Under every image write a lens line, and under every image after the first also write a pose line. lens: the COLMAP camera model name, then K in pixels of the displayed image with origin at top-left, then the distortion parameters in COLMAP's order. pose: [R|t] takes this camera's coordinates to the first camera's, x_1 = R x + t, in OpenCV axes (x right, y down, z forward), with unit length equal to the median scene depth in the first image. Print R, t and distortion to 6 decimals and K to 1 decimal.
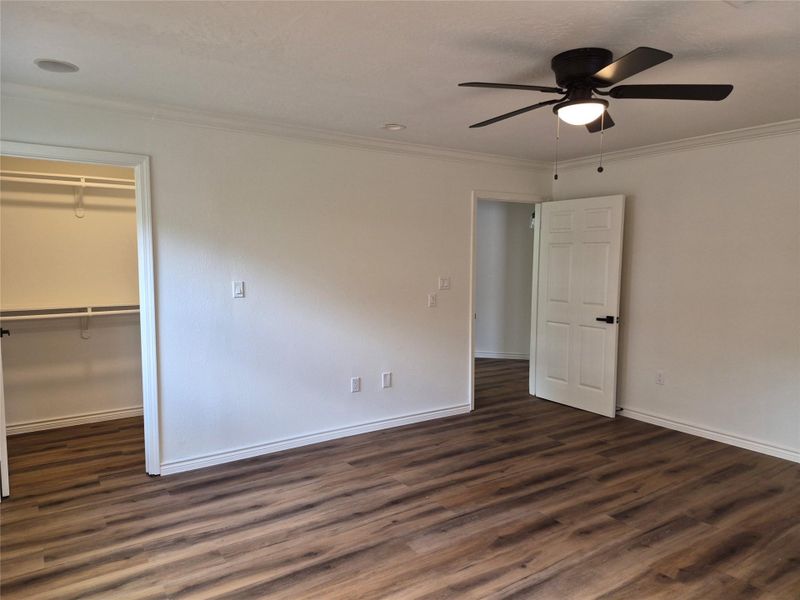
lens RADIAL K [[548.6, 0, 390.3], [0, 548.6, 298.6], [0, 0, 1]] dist [0.082739, -0.071015]
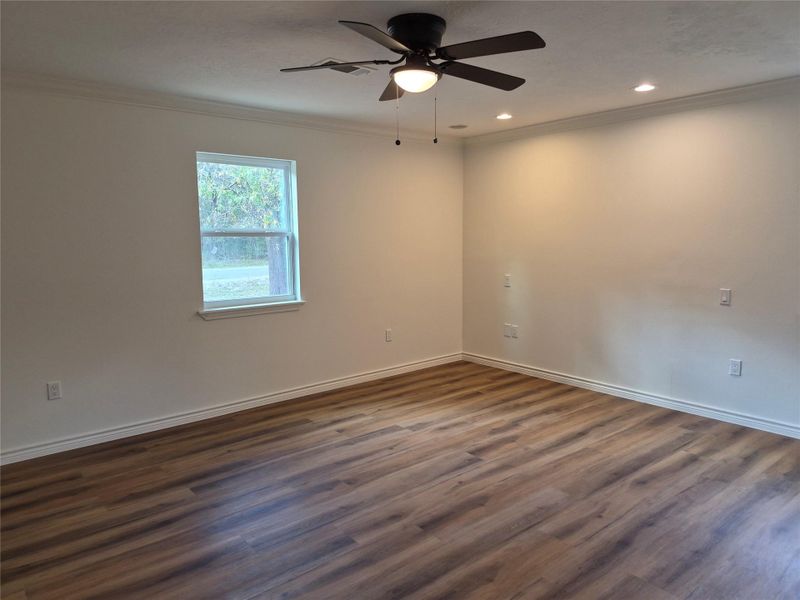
lens RADIAL K [[548.6, 0, 390.3], [0, 548.6, 298.6], [0, 0, 1]] dist [0.082739, -0.071015]
pose [[-0.995038, 0.014332, -0.098455, 0.456273], [-0.005160, 0.980804, 0.194928, -0.128324], [0.099359, 0.194469, -0.975863, 1.889307]]
